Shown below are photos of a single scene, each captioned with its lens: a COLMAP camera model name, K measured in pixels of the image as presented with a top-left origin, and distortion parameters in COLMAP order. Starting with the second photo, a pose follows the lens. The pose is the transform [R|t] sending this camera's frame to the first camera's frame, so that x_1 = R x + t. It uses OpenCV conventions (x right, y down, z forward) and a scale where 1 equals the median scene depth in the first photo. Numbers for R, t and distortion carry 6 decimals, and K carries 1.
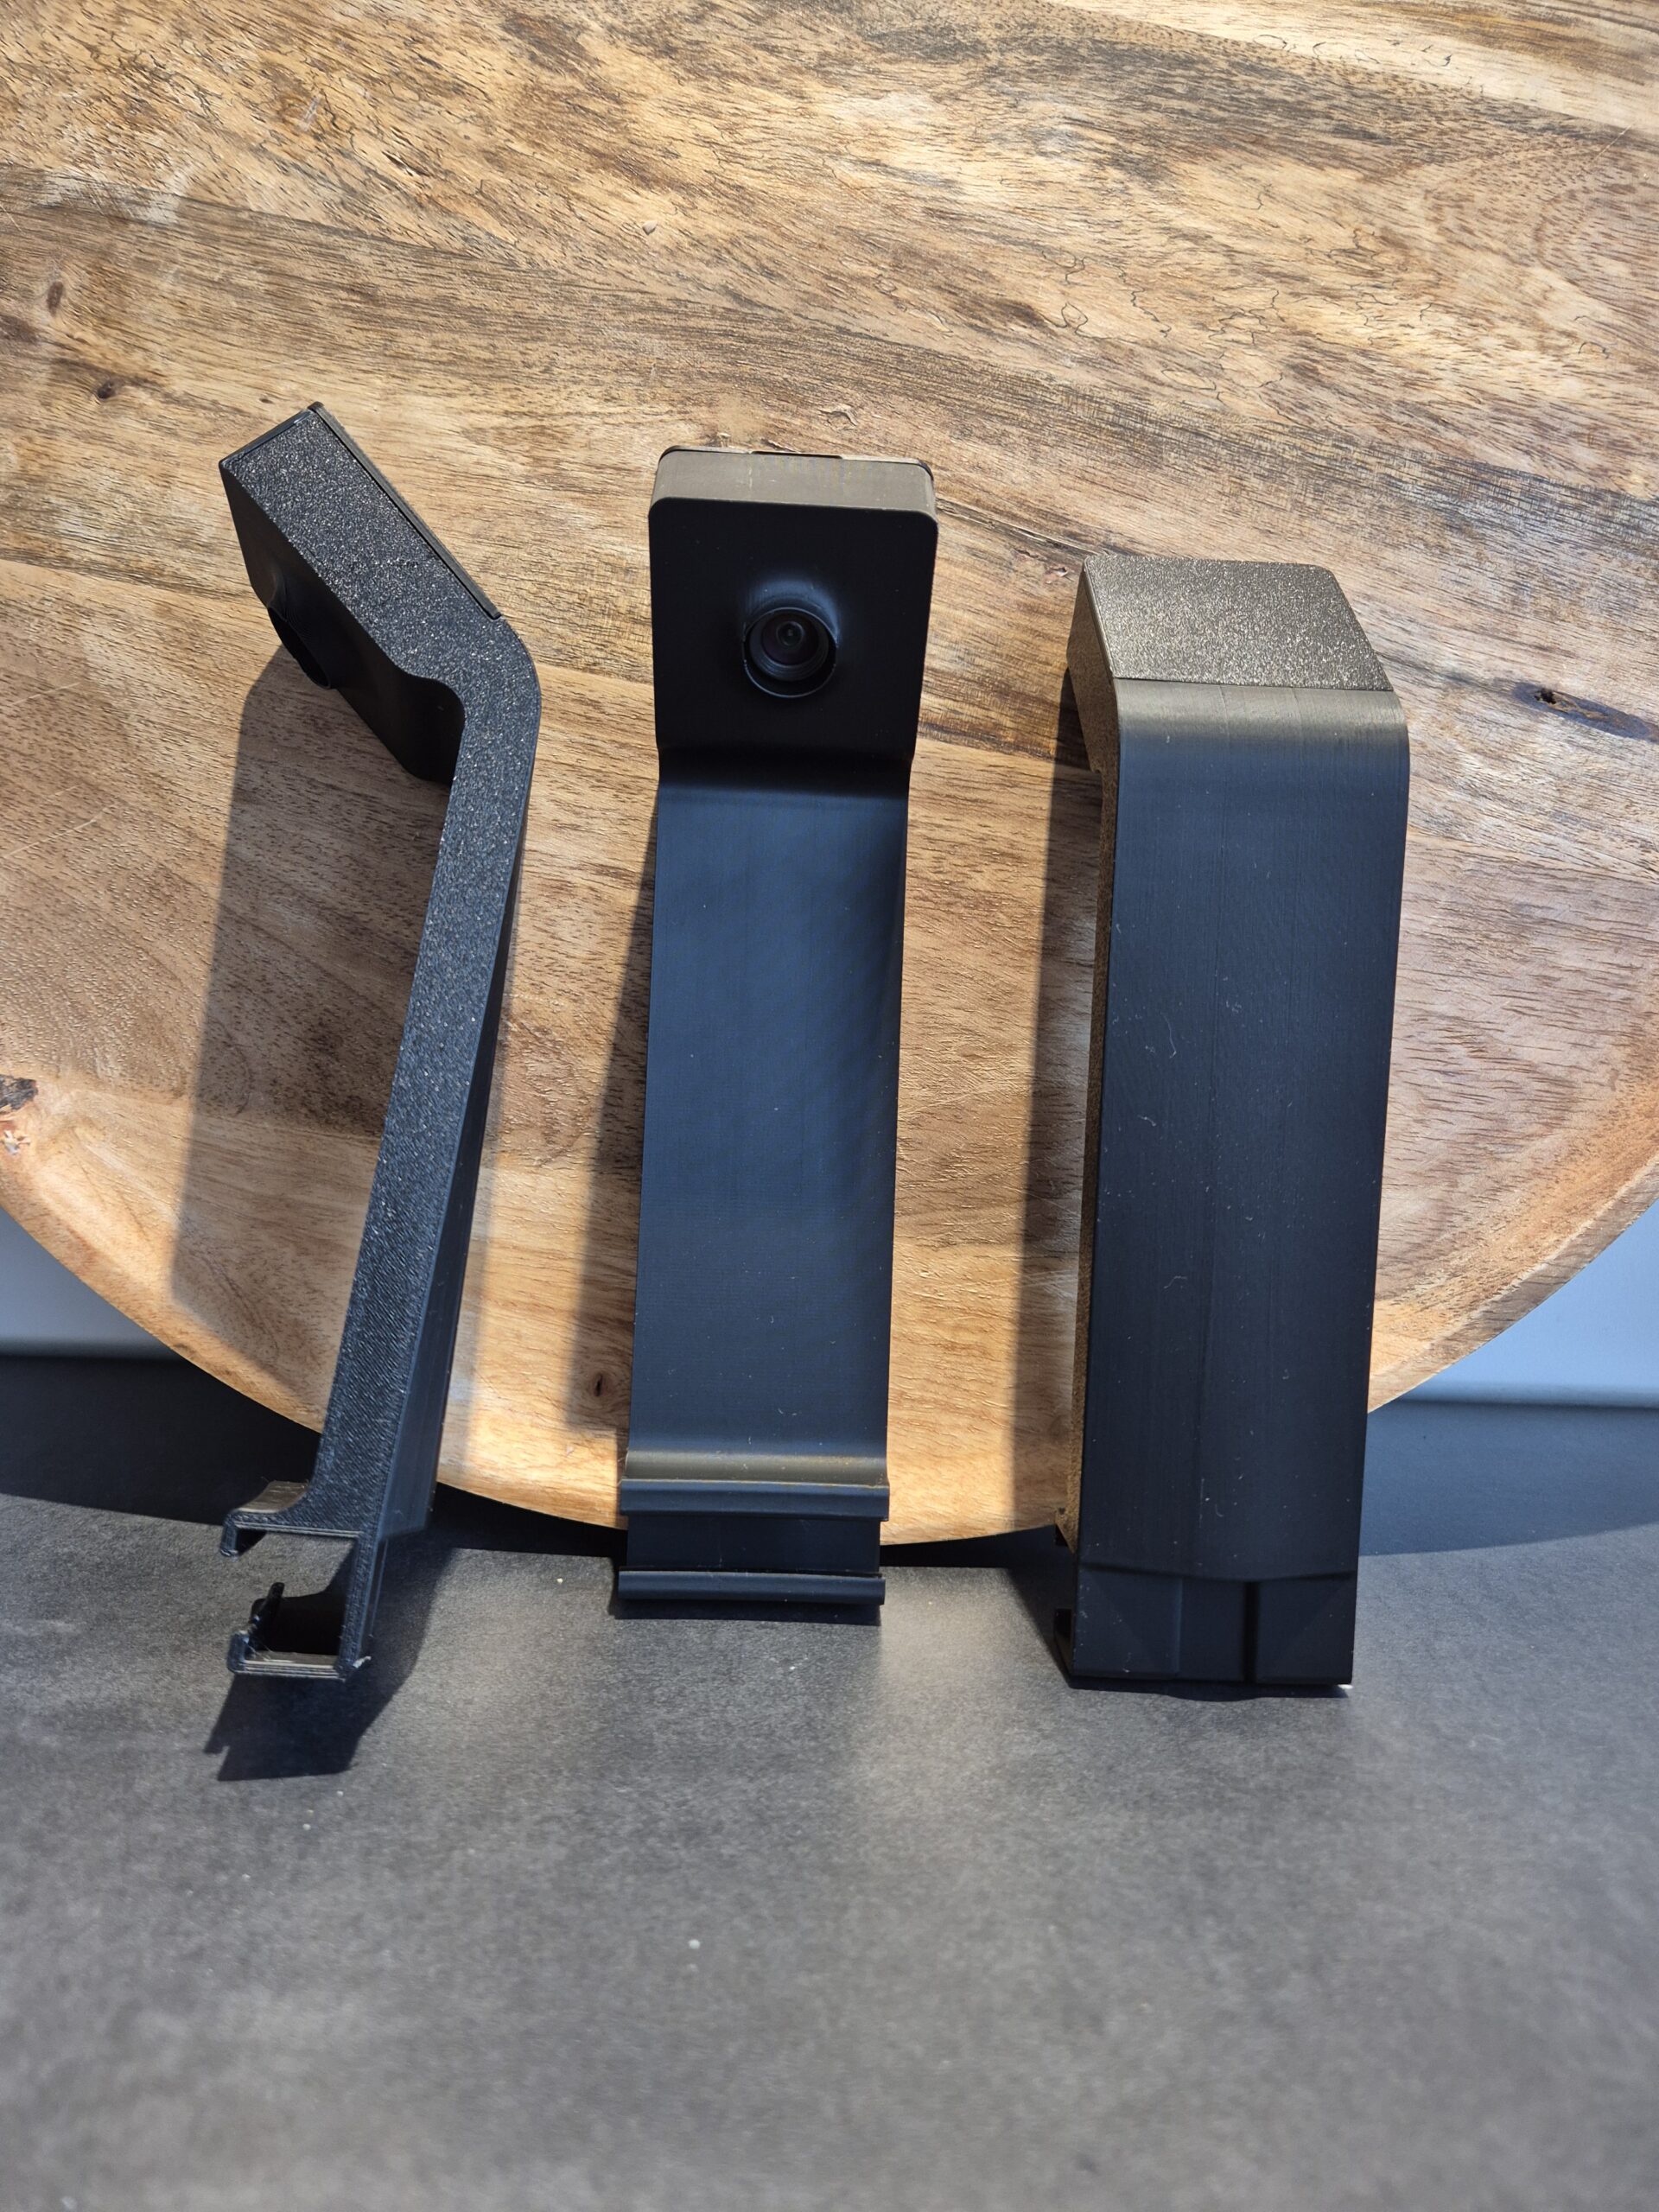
lens RADIAL K [[1566.9, 0, 839.4], [0, 1566.9, 1072.0], [0, 0, 1]] dist [0.058425, -0.071764]
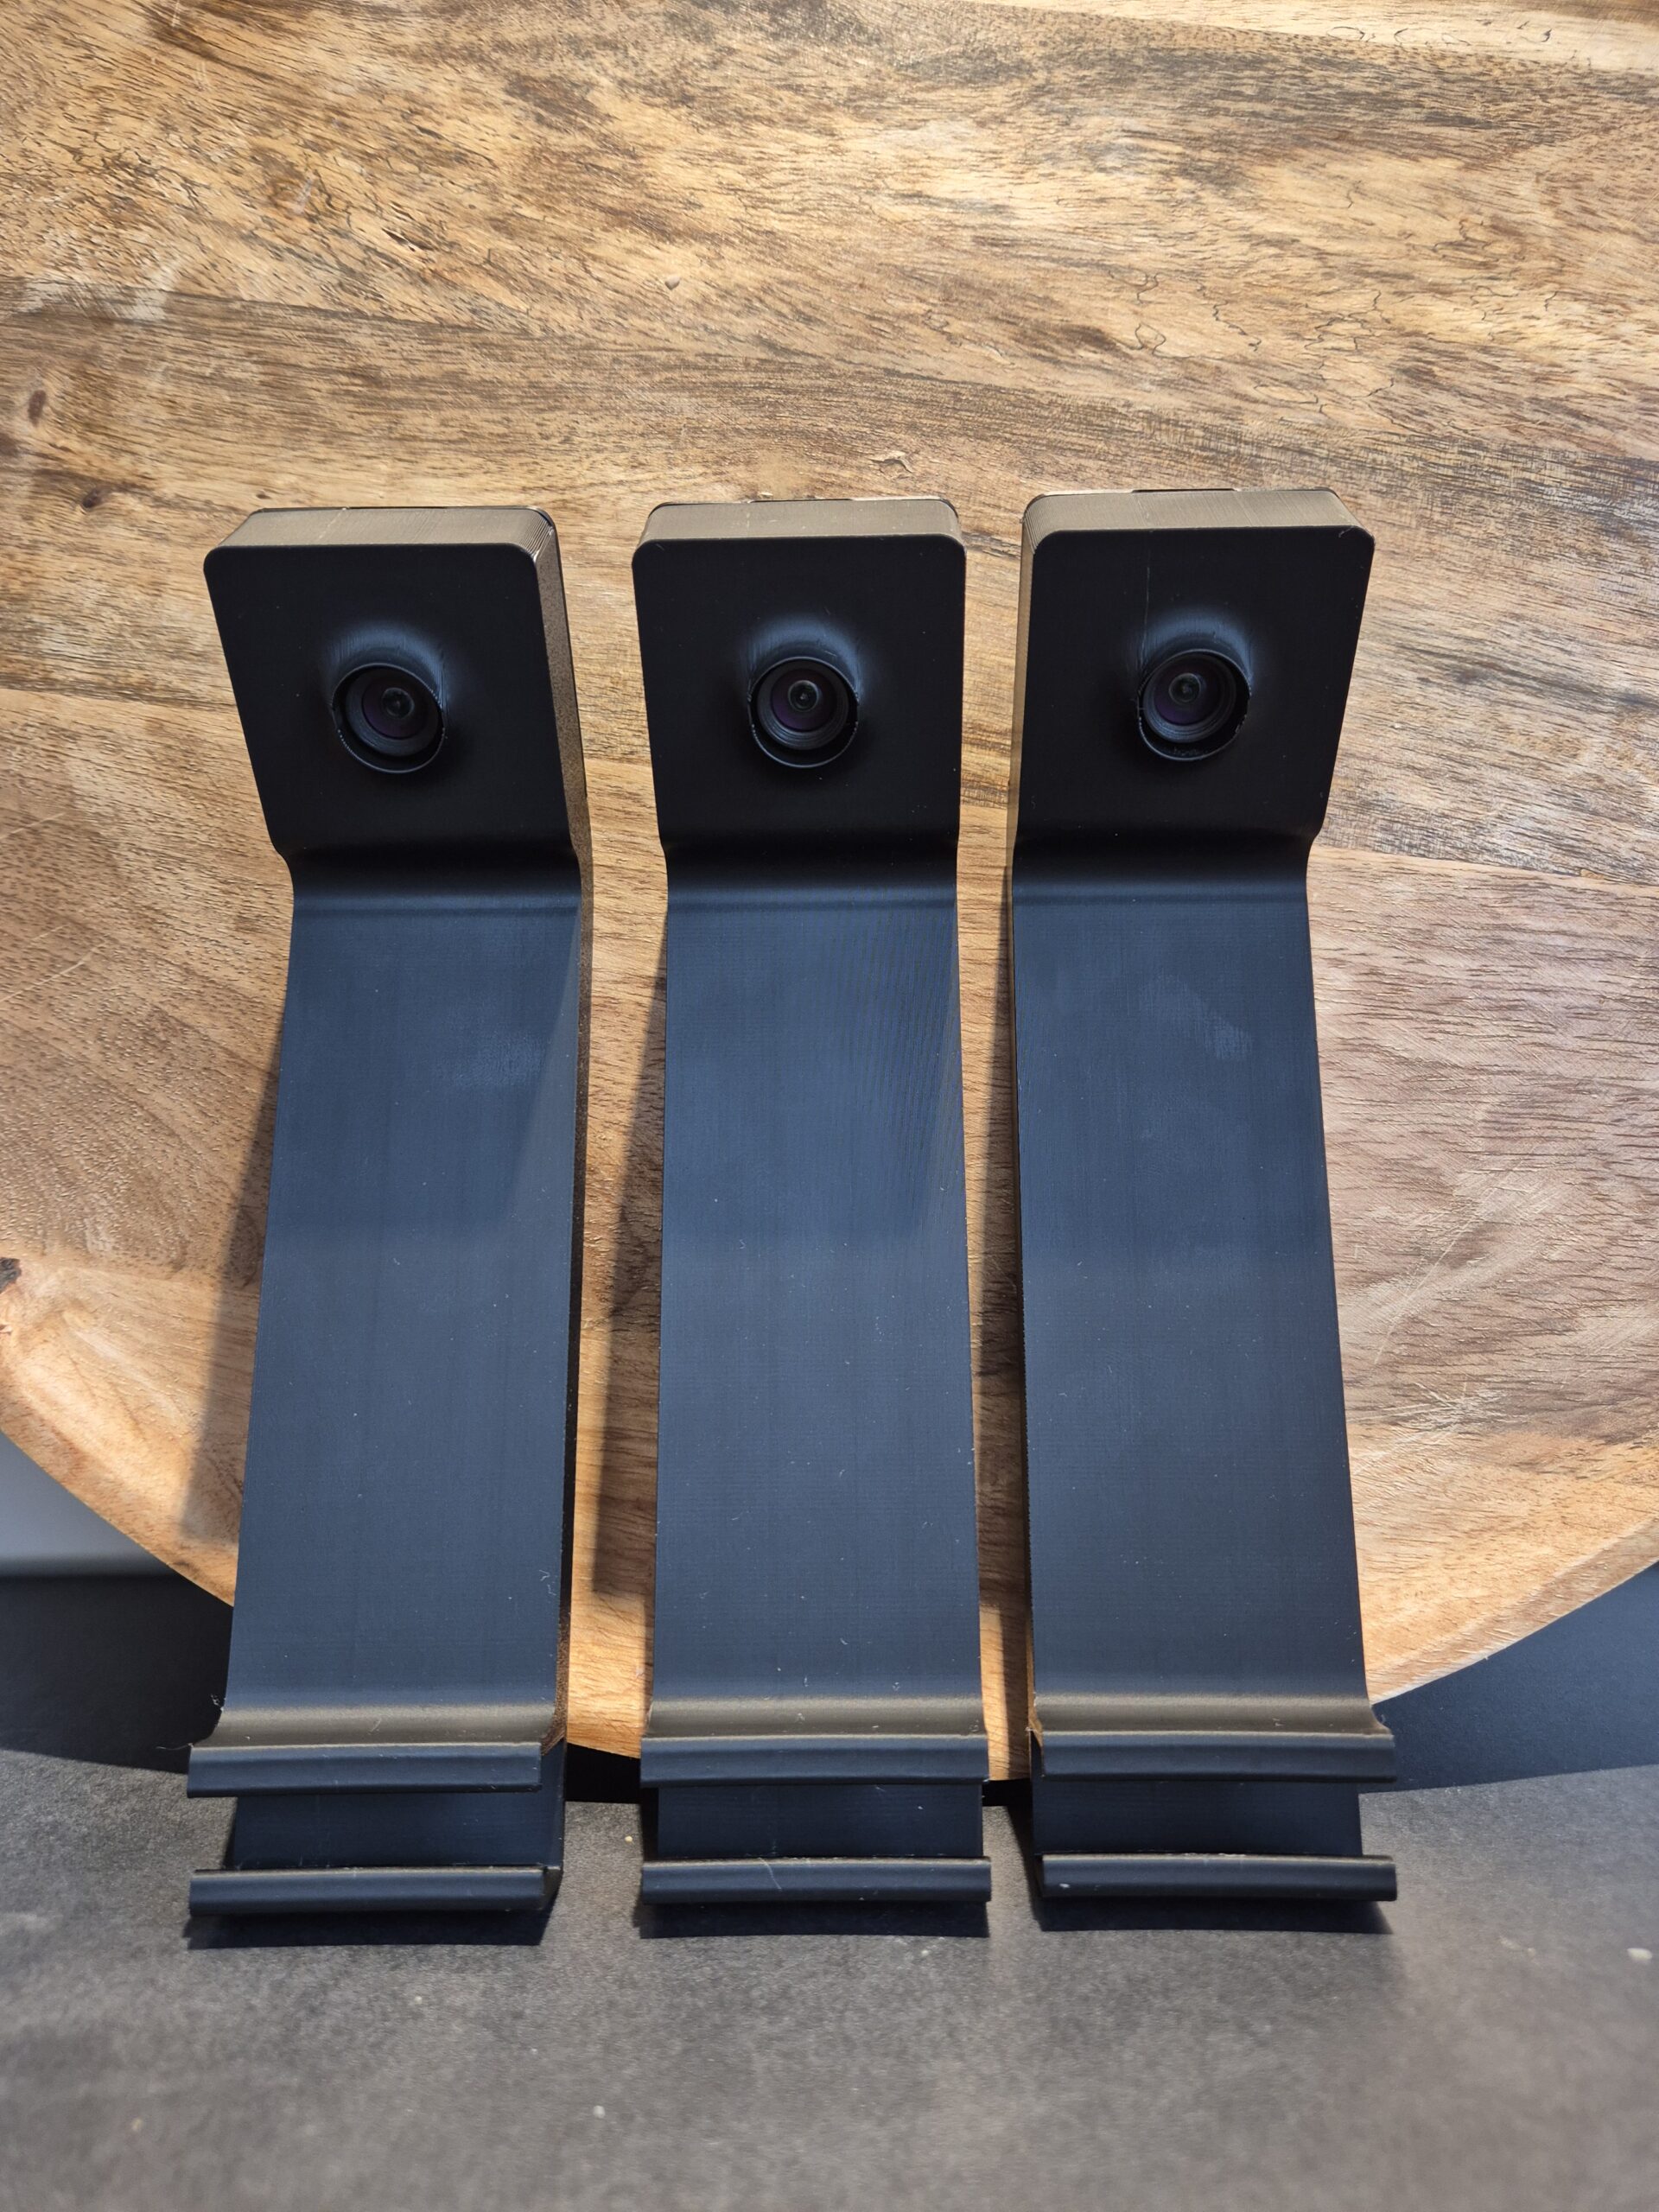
lens RADIAL K [[1522.0, 0, 837.3], [0, 1522.0, 1095.7], [0, 0, 1]] dist [0.045115, -0.053246]
pose [[0.996909, -0.058664, -0.052258, -0.007067], [0.053663, 0.994272, -0.092427, 0.017521], [0.057381, 0.089337, 0.994347, 0.170819]]
